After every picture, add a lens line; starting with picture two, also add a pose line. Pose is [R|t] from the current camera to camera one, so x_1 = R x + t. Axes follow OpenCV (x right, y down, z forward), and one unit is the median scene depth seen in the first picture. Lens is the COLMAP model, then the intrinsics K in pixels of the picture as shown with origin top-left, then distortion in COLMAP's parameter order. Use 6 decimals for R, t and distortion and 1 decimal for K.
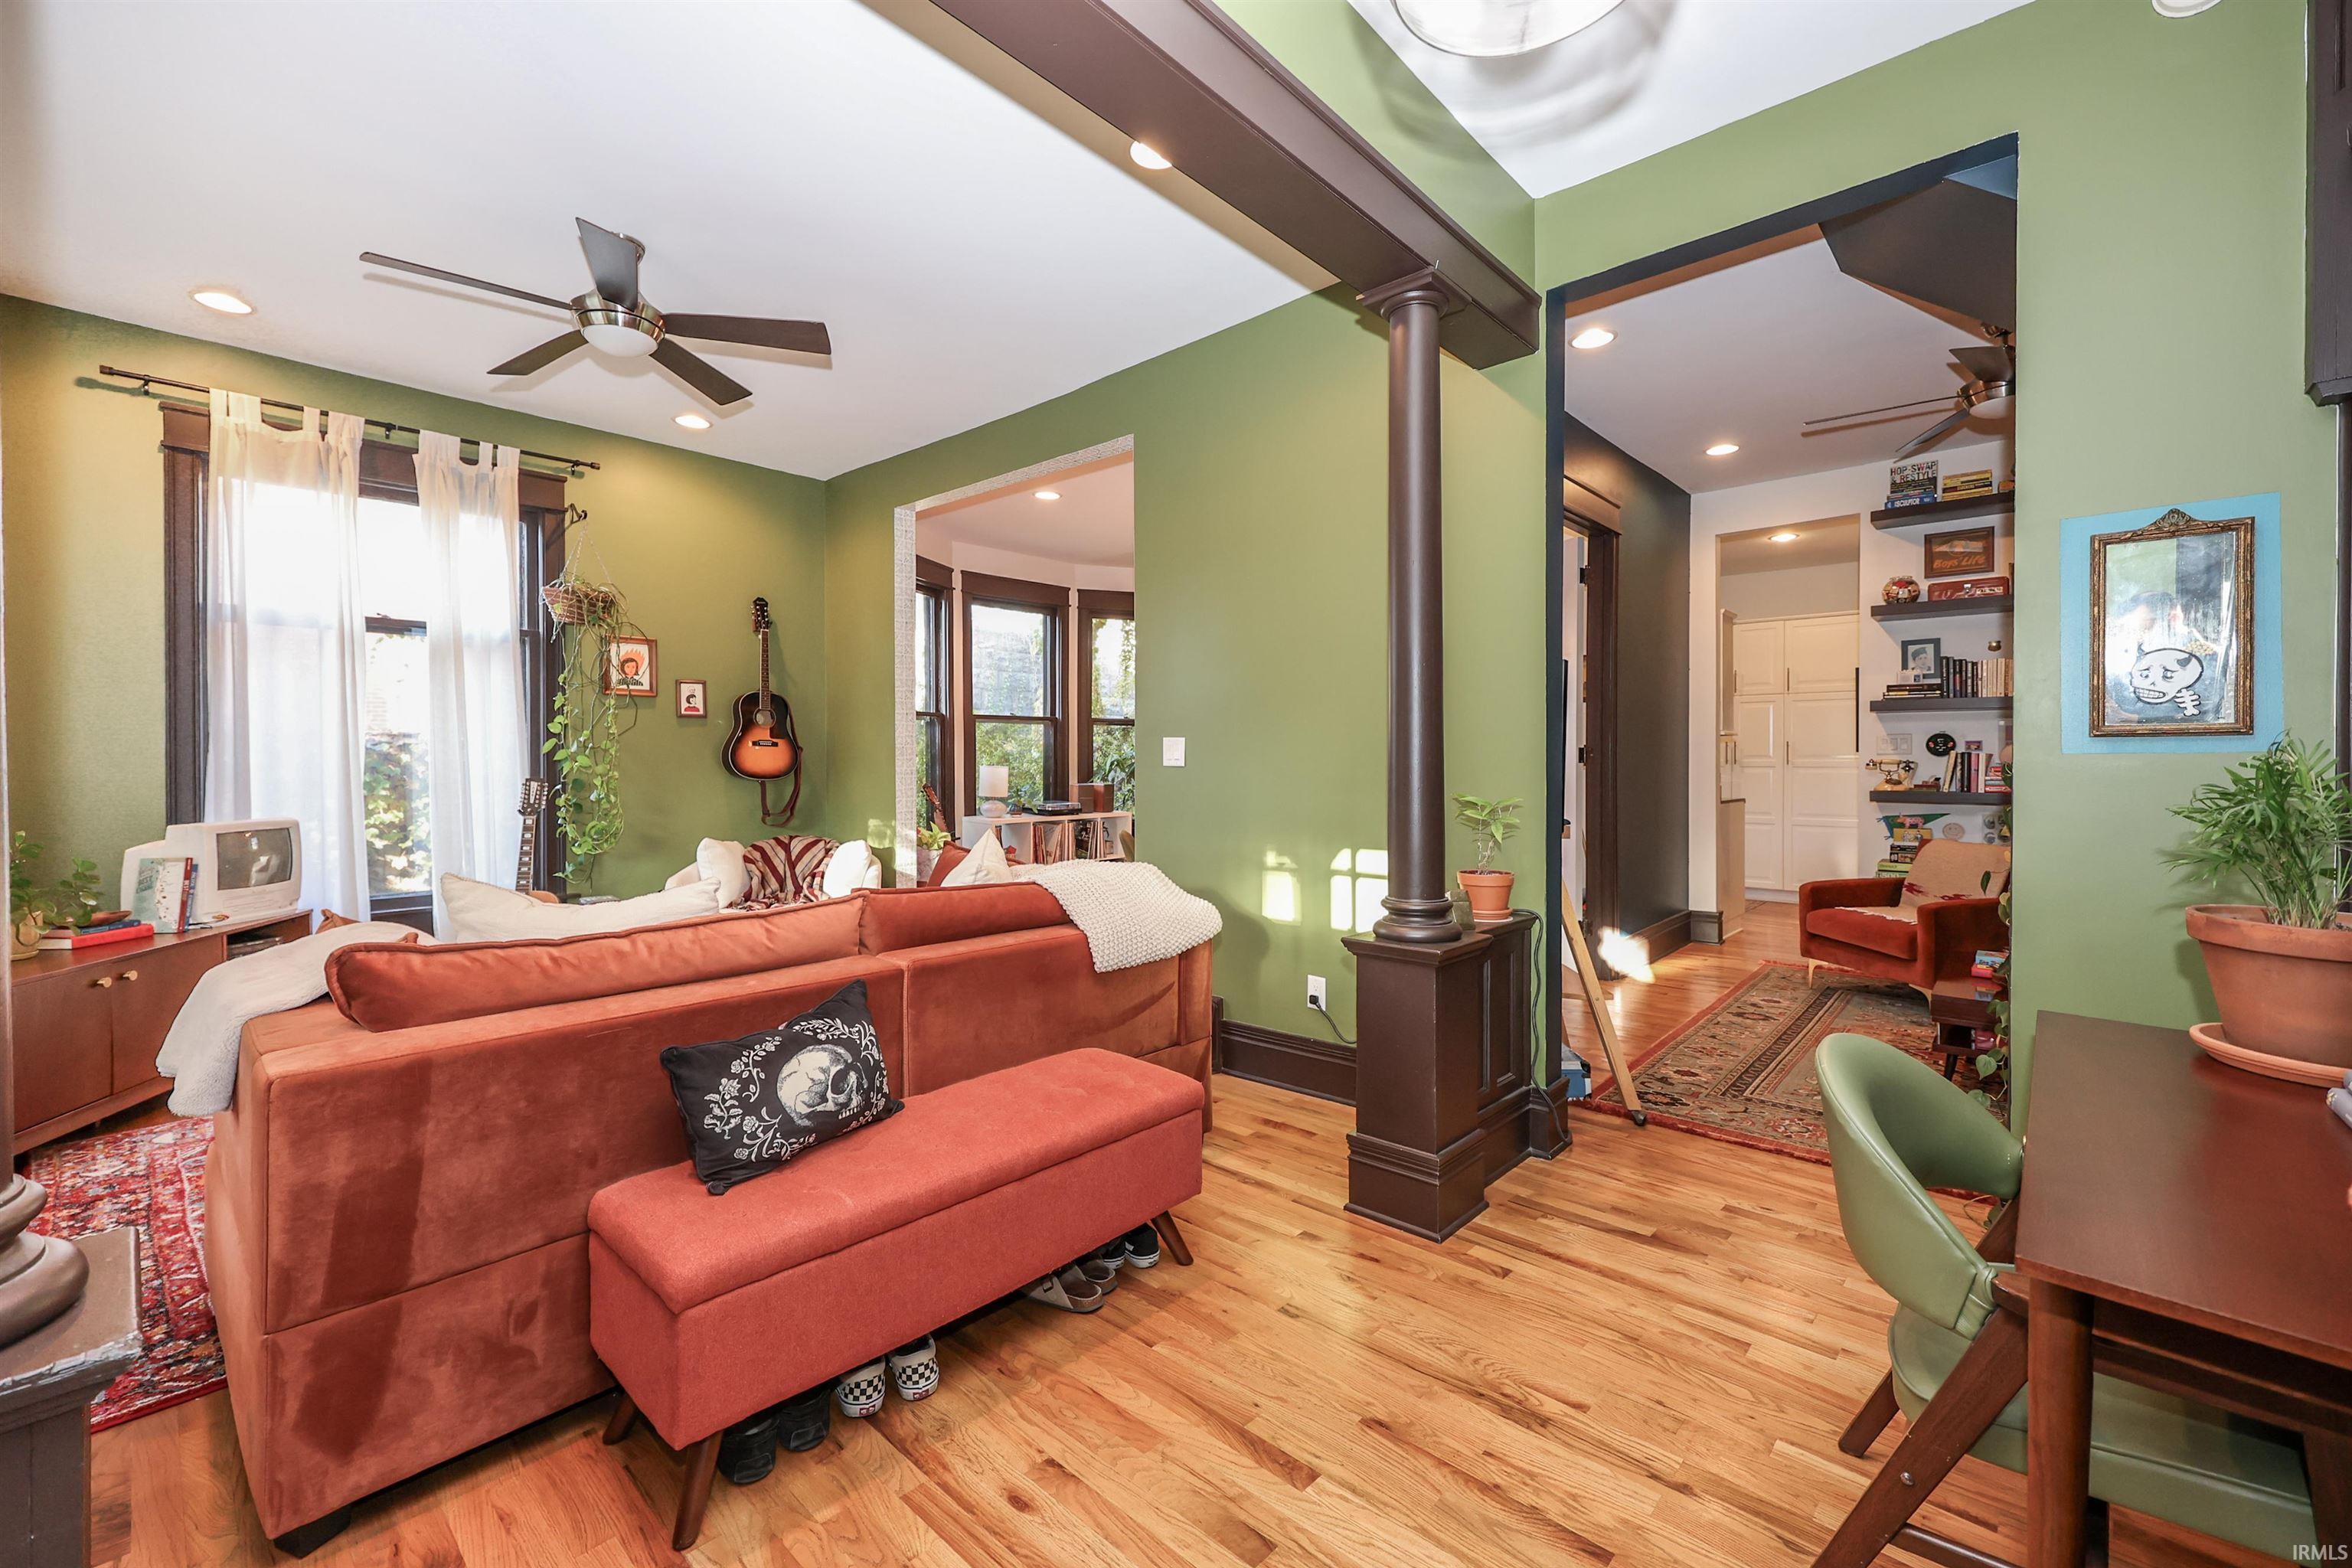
lens RADIAL K [[955.1, 0, 1187.1], [0, 955.1, 764.8], [0, 0, 1]] dist [-0.002016, -0.000343]
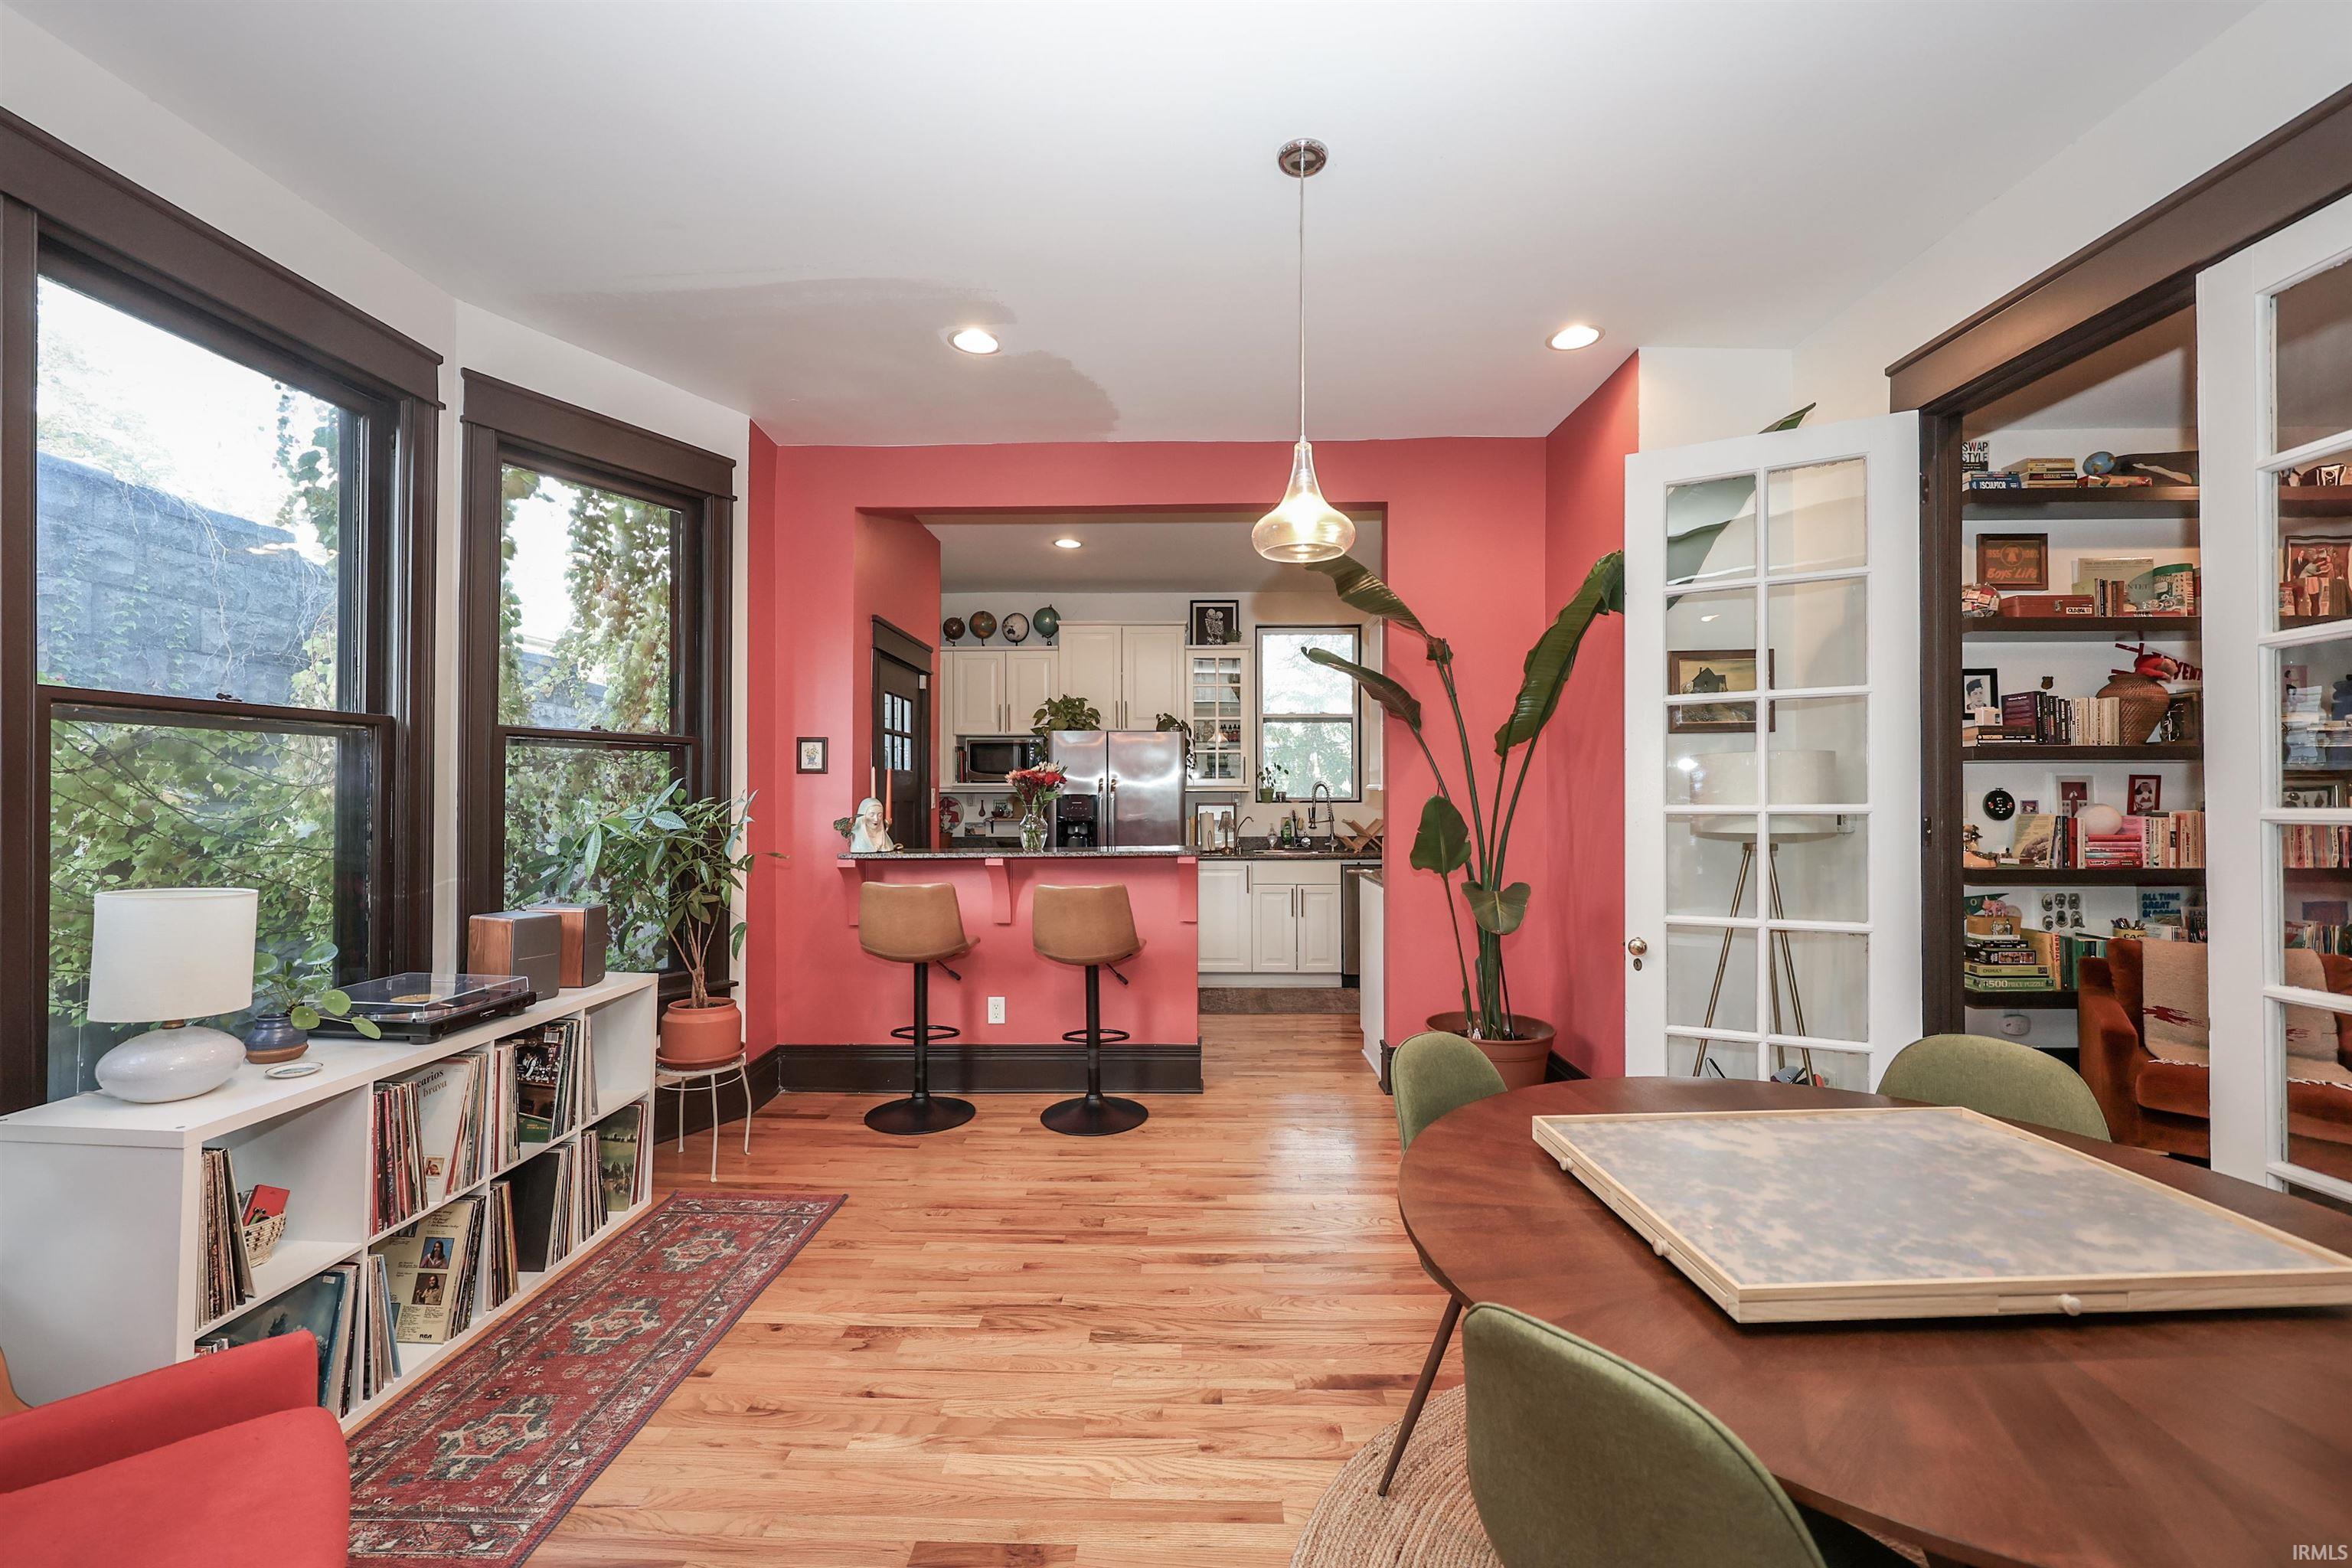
lens RADIAL K [[955.1, 0, 1177.1], [0, 955.1, 791.2], [0, 0, 1]] dist [-0.002016, -0.000343]
pose [[0.756064, 0.002088, 0.654495, -0.228311], [0.005477, 0.999940, -0.009516, -0.029343], [-0.654475, 0.010779, 0.756007, 0.866788]]
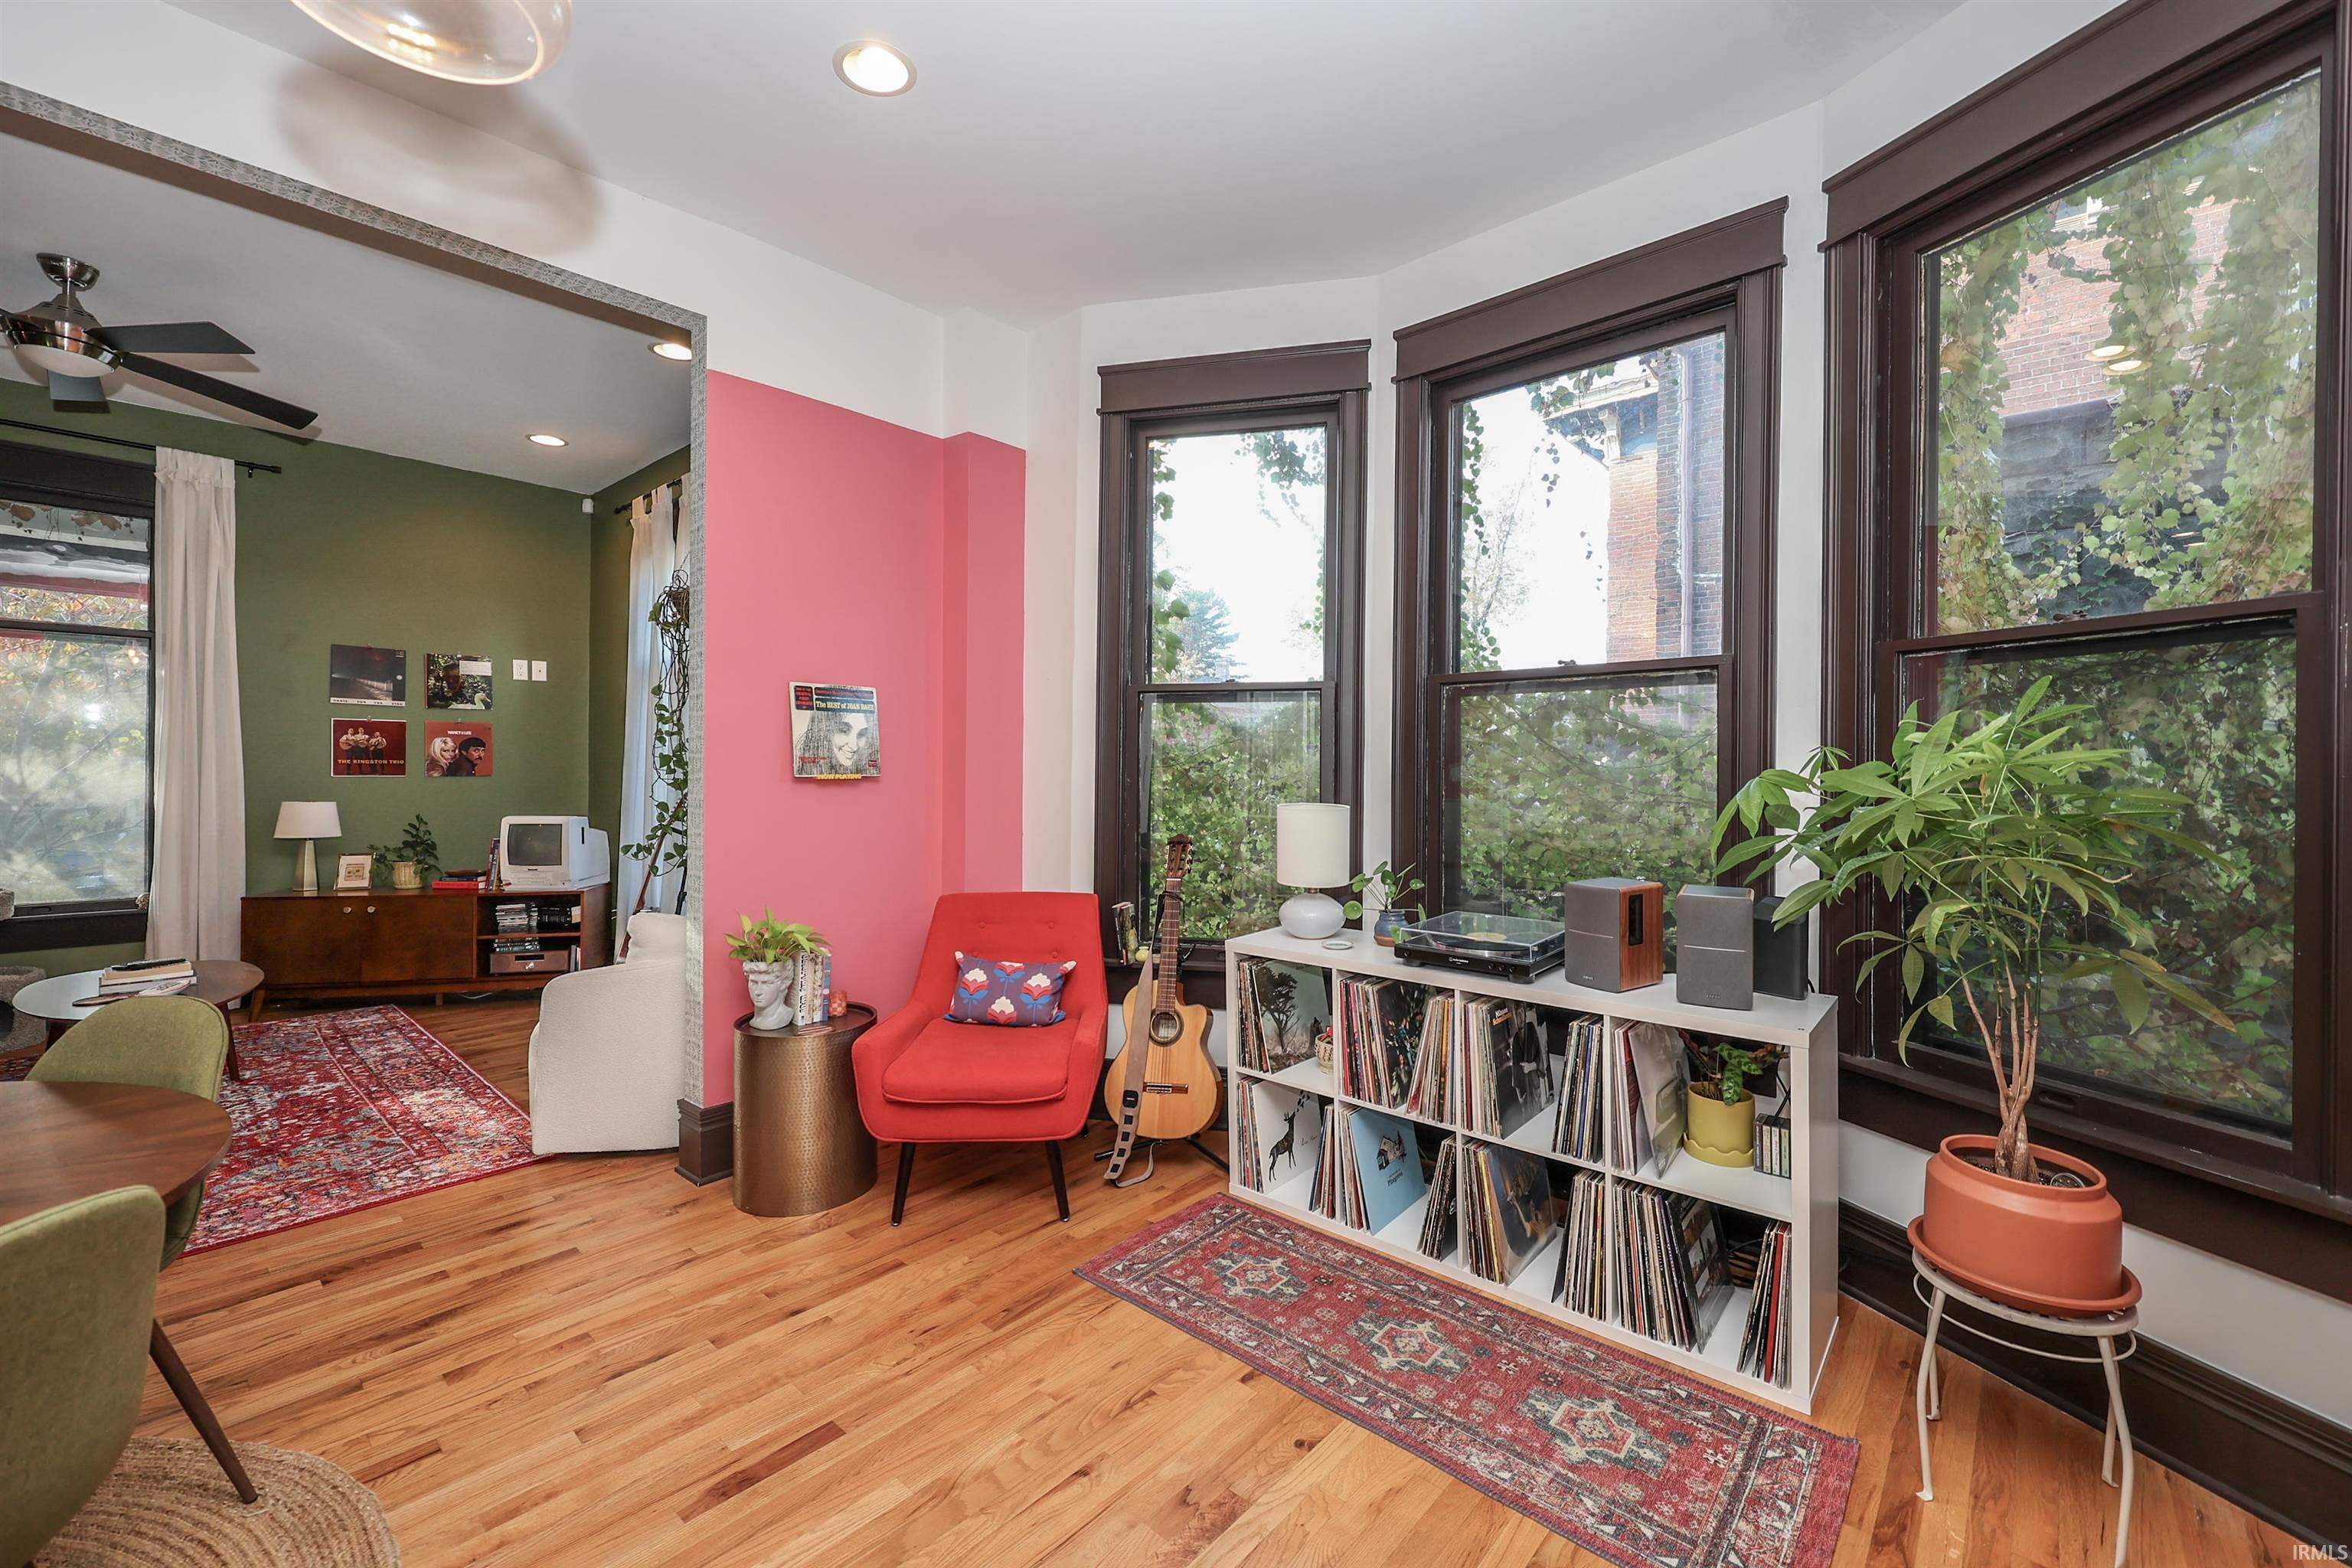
lens RADIAL K [[955.1, 0, 1181.6], [0, 955.1, 774.1], [0, 0, 1]] dist [-0.002016, -0.000343]
pose [[0.012471, 0.007134, -0.999897, 0.257279], [-0.016494, 0.999840, 0.006928, -0.018299], [0.999786, 0.016406, 0.012587, 1.283317]]
